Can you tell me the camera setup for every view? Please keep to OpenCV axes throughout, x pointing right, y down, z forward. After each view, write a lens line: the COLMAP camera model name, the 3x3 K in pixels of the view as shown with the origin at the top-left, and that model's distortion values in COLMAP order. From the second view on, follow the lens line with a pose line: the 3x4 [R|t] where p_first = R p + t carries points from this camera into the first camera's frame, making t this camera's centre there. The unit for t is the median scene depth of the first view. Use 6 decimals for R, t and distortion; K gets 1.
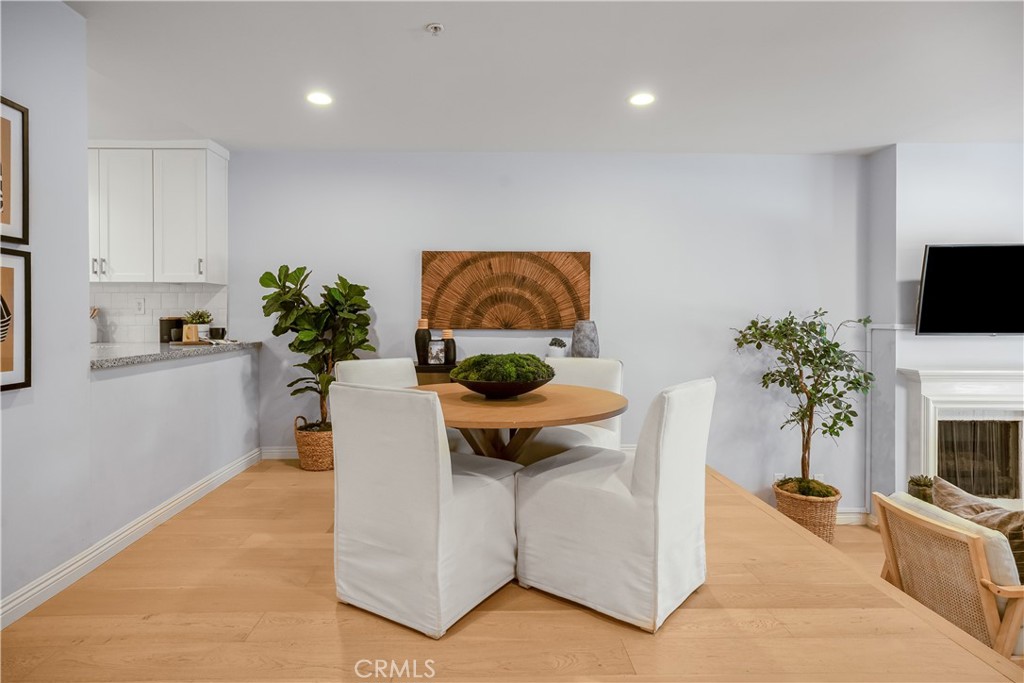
lens RADIAL K [[554.4, 0, 484.0], [0, 554.4, 327.6], [0, 0, 1]] dist [-0.012478, 0.000351]
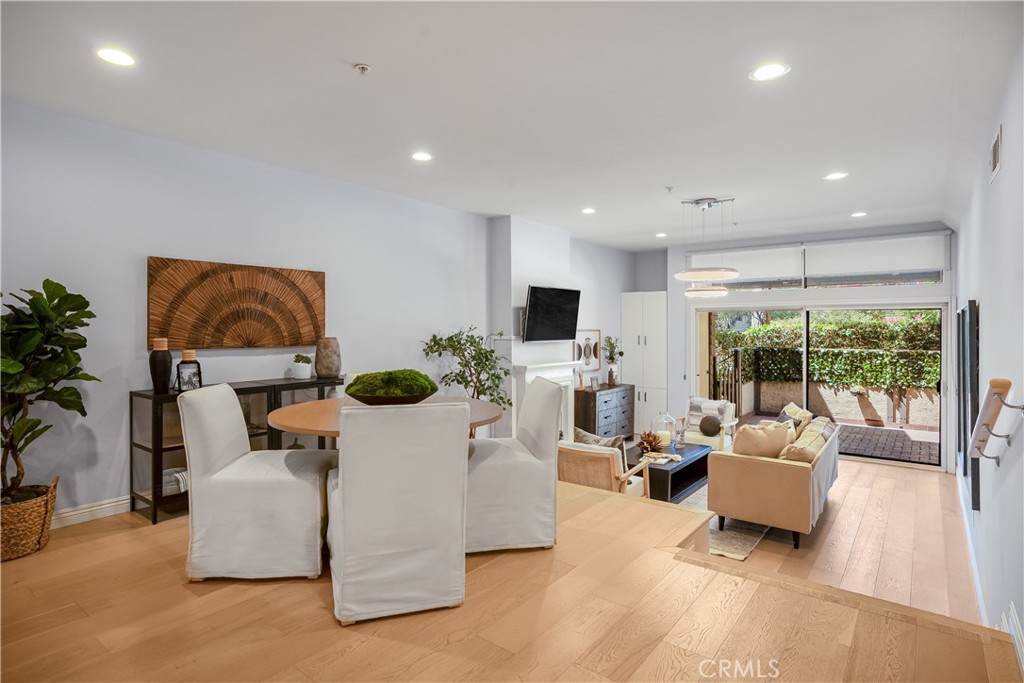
lens RADIAL K [[562.4, 0, 488.8], [0, 562.4, 341.8], [0, 0, 1]] dist [-0.001886, -0.001283]
pose [[0.629215, -0.023908, 0.776864, -0.461213], [0.015678, 0.999714, 0.018067, -0.018303], [-0.777073, 0.000812, 0.629410, 0.079076]]
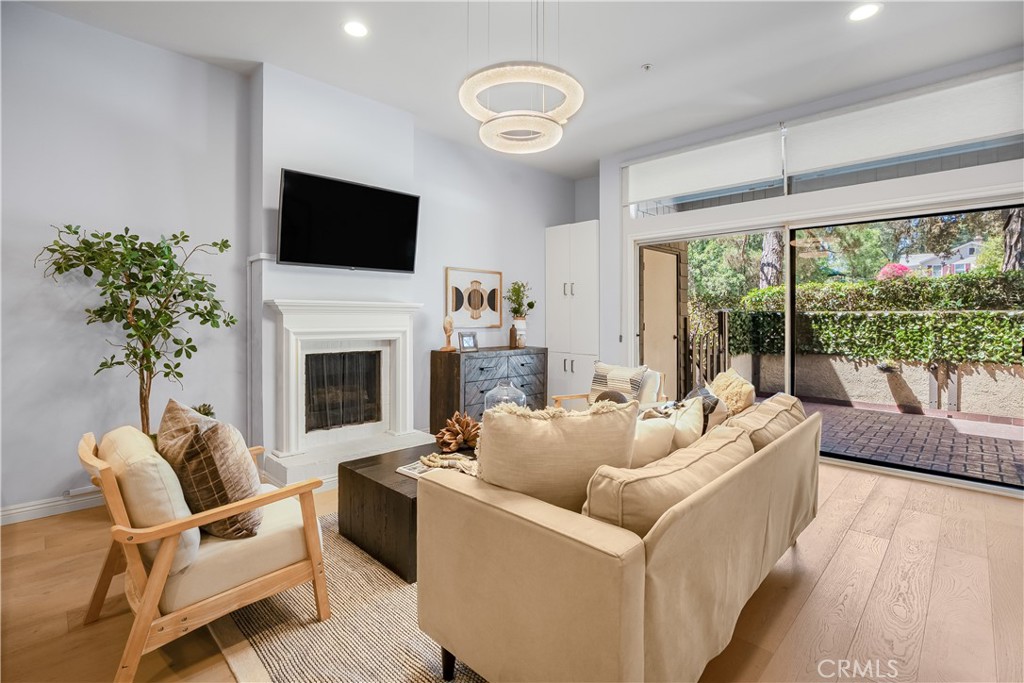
lens RADIAL K [[470.1, 0, 510.8], [0, 470.1, 331.3], [0, 0, 1]] dist [-0.021107, 0.001626]
pose [[0.718702, -0.016702, 0.695117, 0.476484], [0.010724, 0.999859, 0.012936, 0.114248], [-0.695235, -0.001843, 0.718780, 0.133997]]
